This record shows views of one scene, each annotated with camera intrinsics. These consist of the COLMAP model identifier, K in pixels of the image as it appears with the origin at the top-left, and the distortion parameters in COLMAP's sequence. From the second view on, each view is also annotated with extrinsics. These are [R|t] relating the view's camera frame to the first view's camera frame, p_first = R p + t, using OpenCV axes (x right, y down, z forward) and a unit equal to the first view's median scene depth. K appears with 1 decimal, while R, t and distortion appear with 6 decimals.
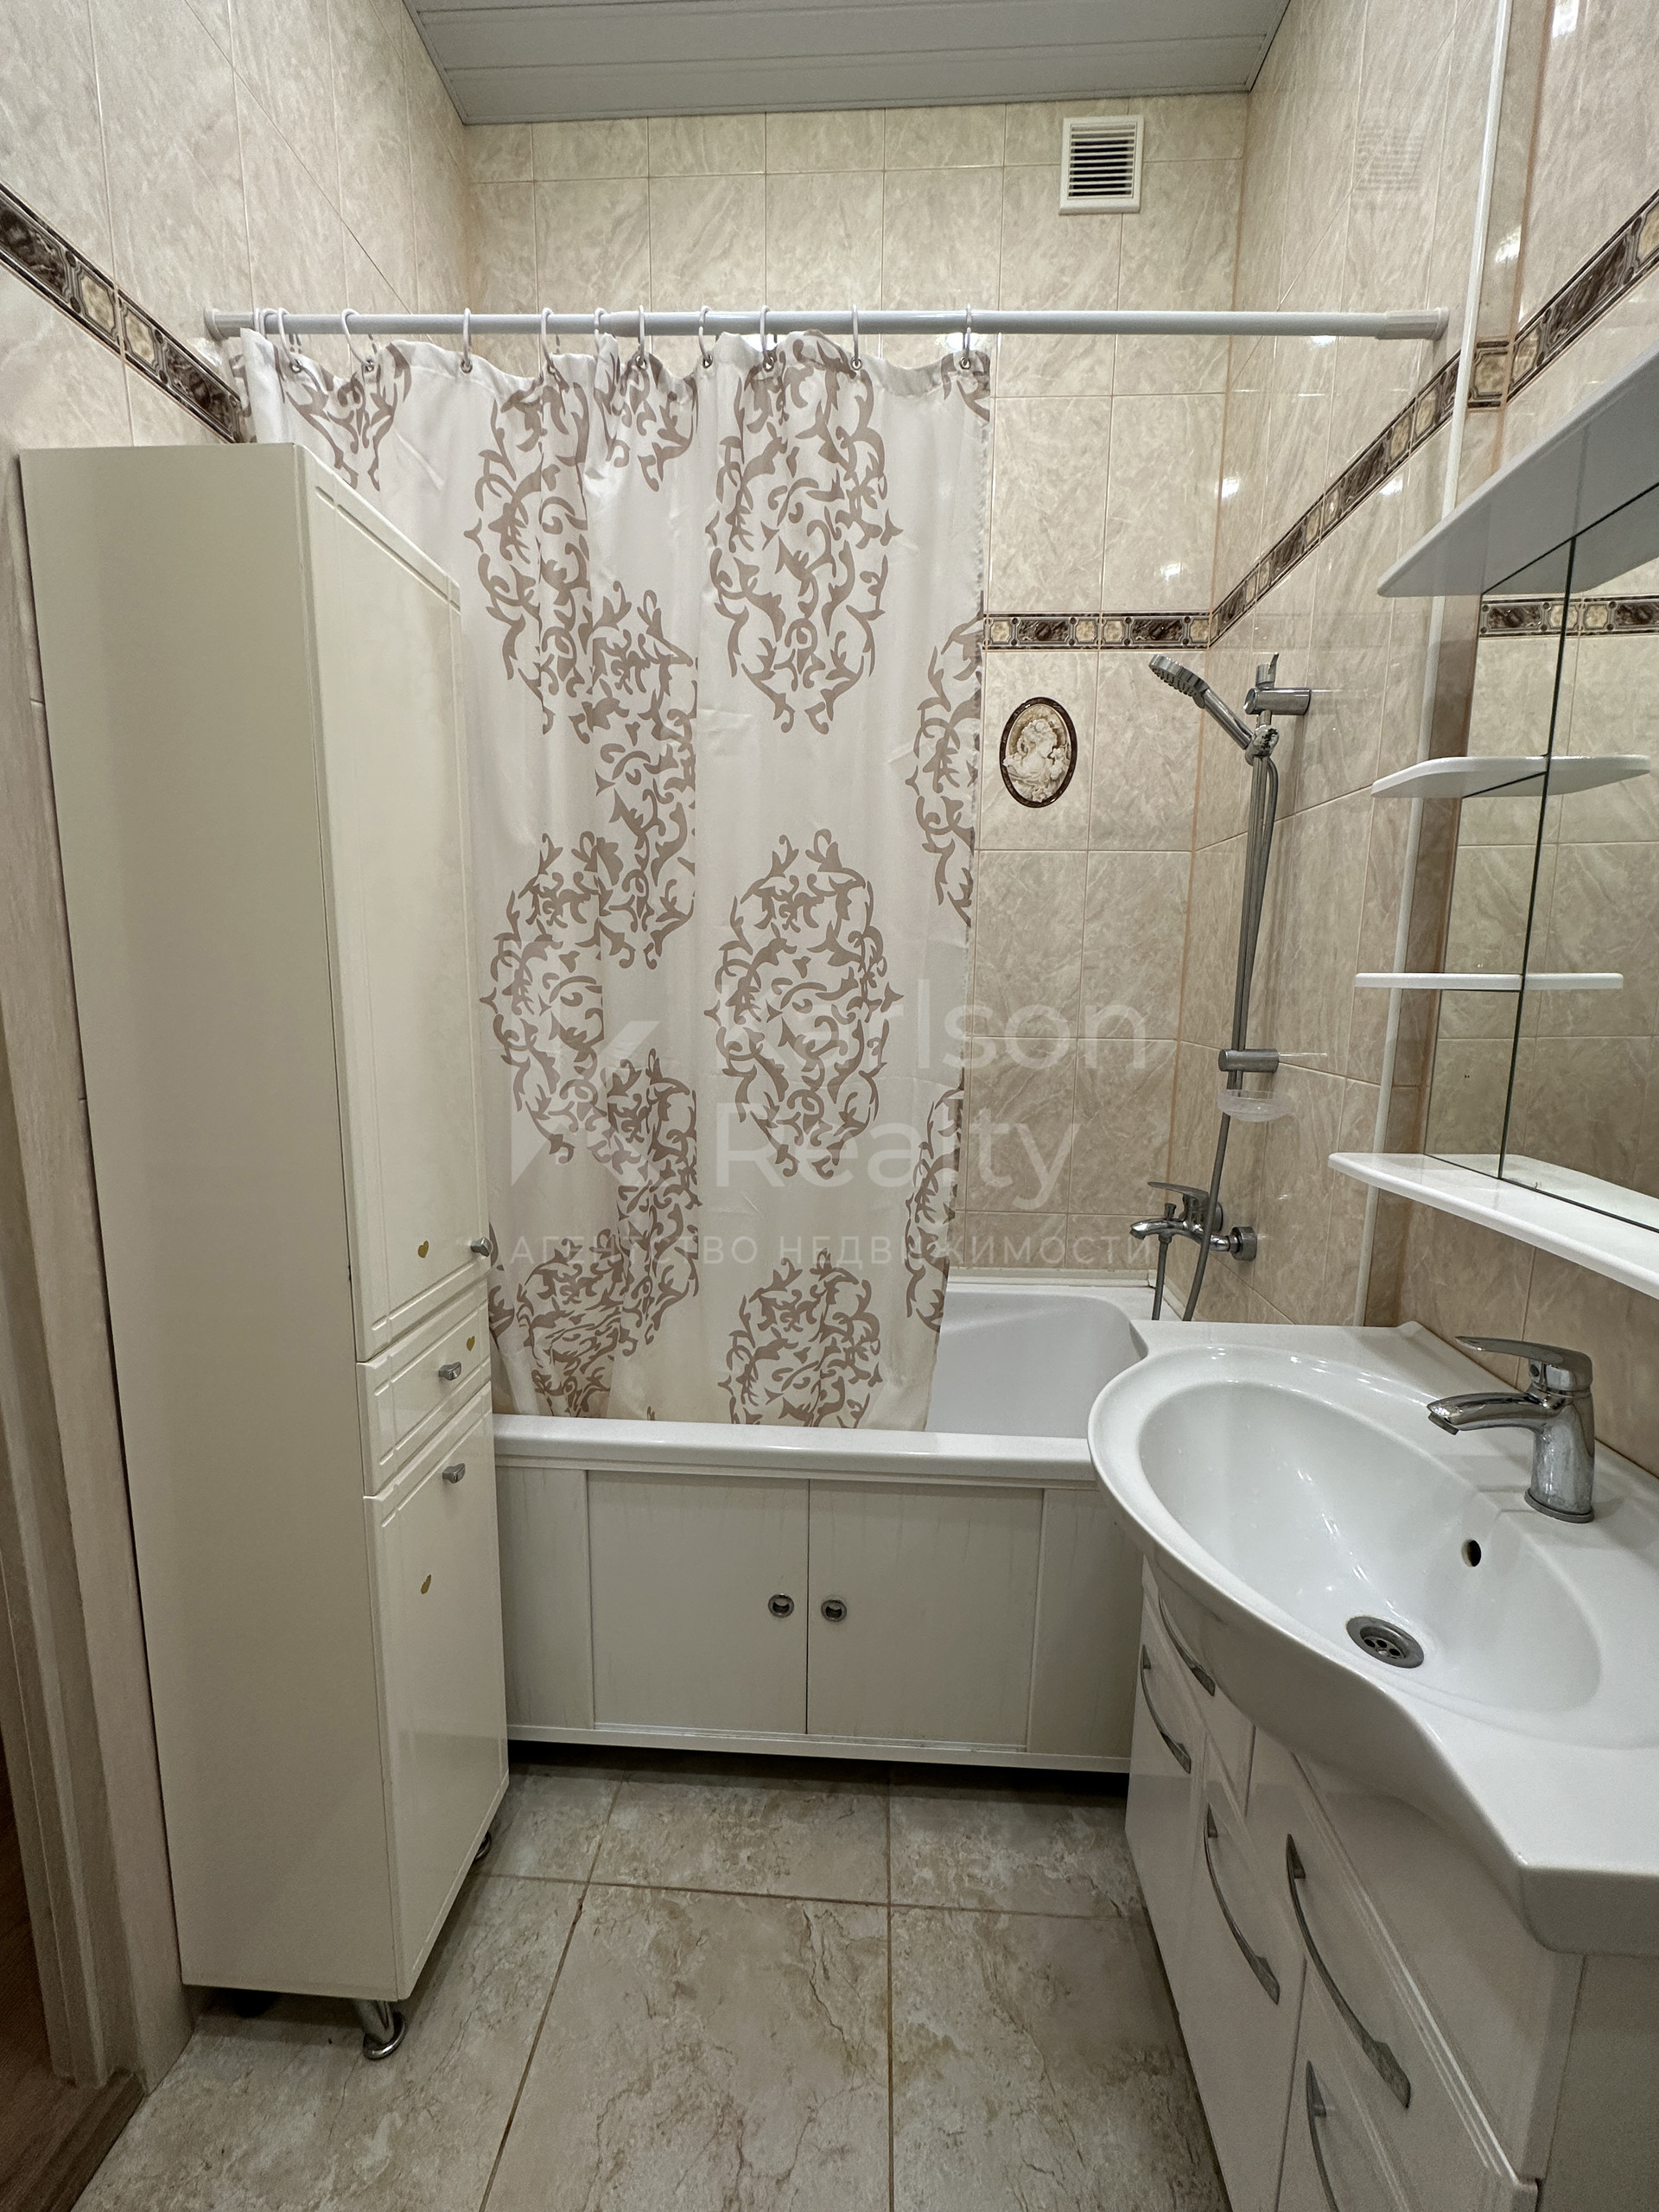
lens RADIAL K [[884.1, 0, 831.6], [0, 884.1, 1106.7], [0, 0, 1]] dist [-0.001338, -0.000571]
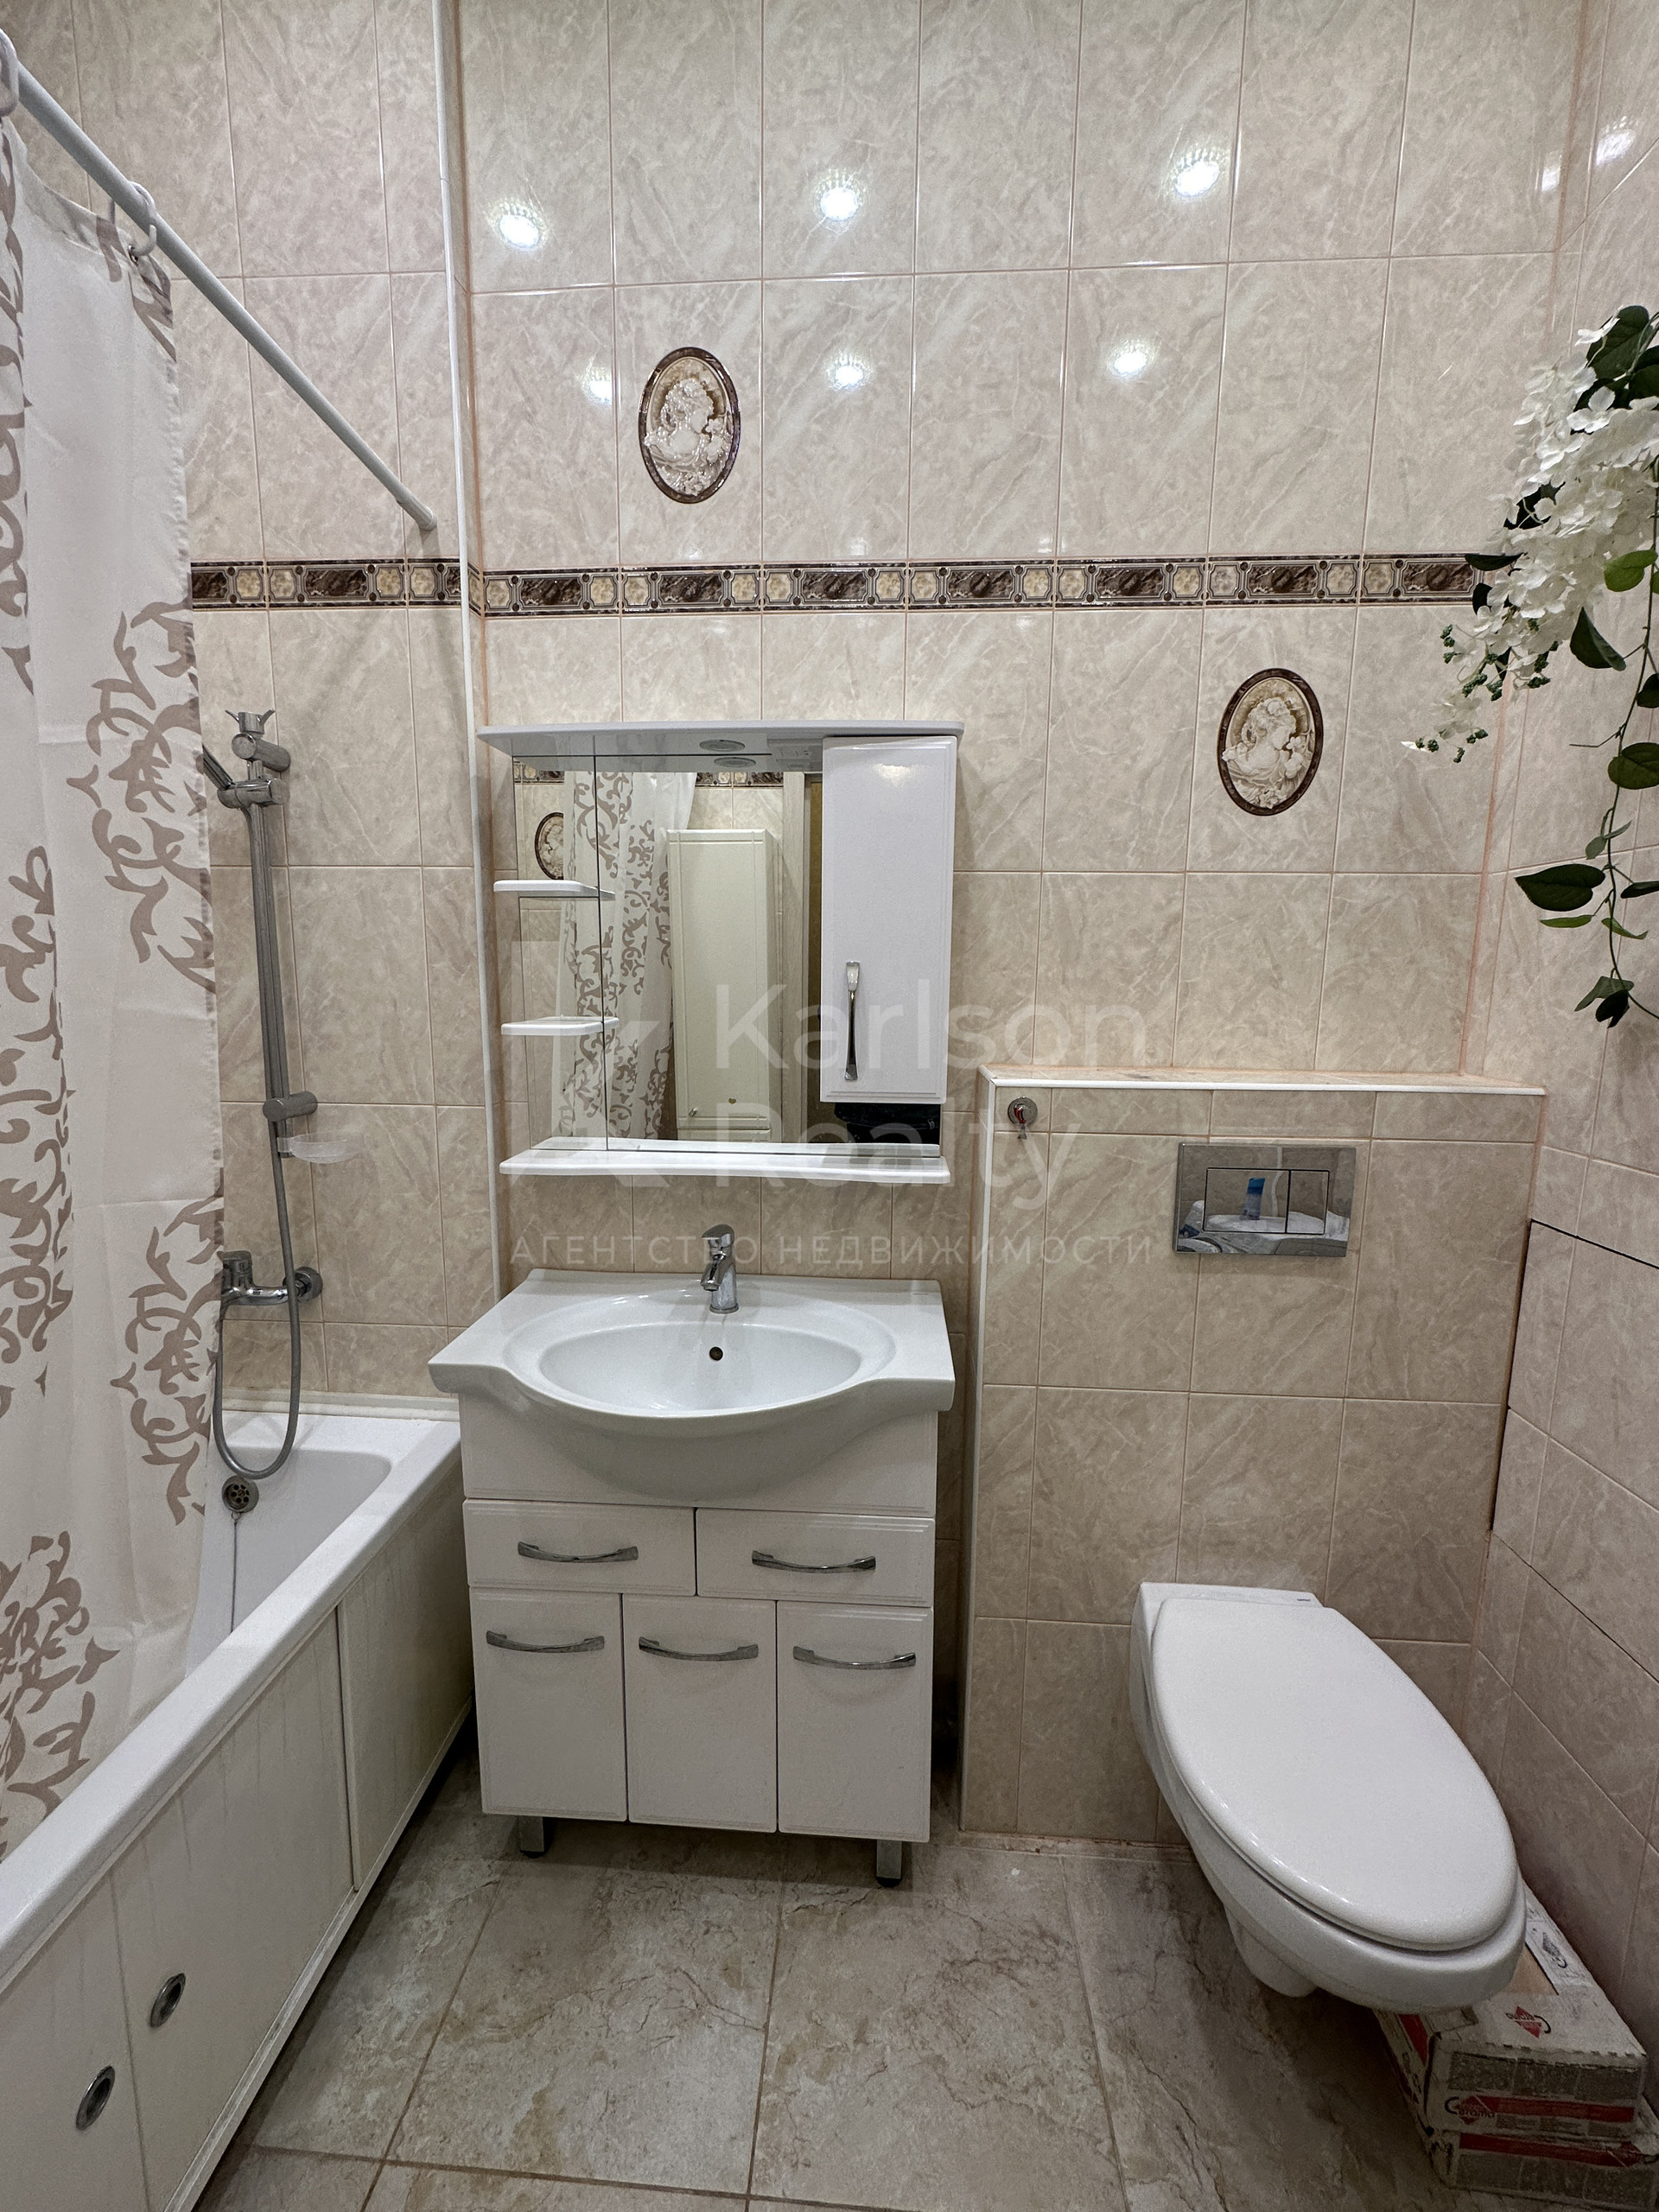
lens RADIAL K [[884.1, 0, 825.3], [0, 884.1, 1107.0], [0, 0, 1]] dist [-0.001338, -0.000571]
pose [[0.009023, -0.157909, 0.987412, -0.627935], [0.143848, 0.977387, 0.154991, -0.146160], [-0.989559, 0.140639, 0.031534, 0.442283]]
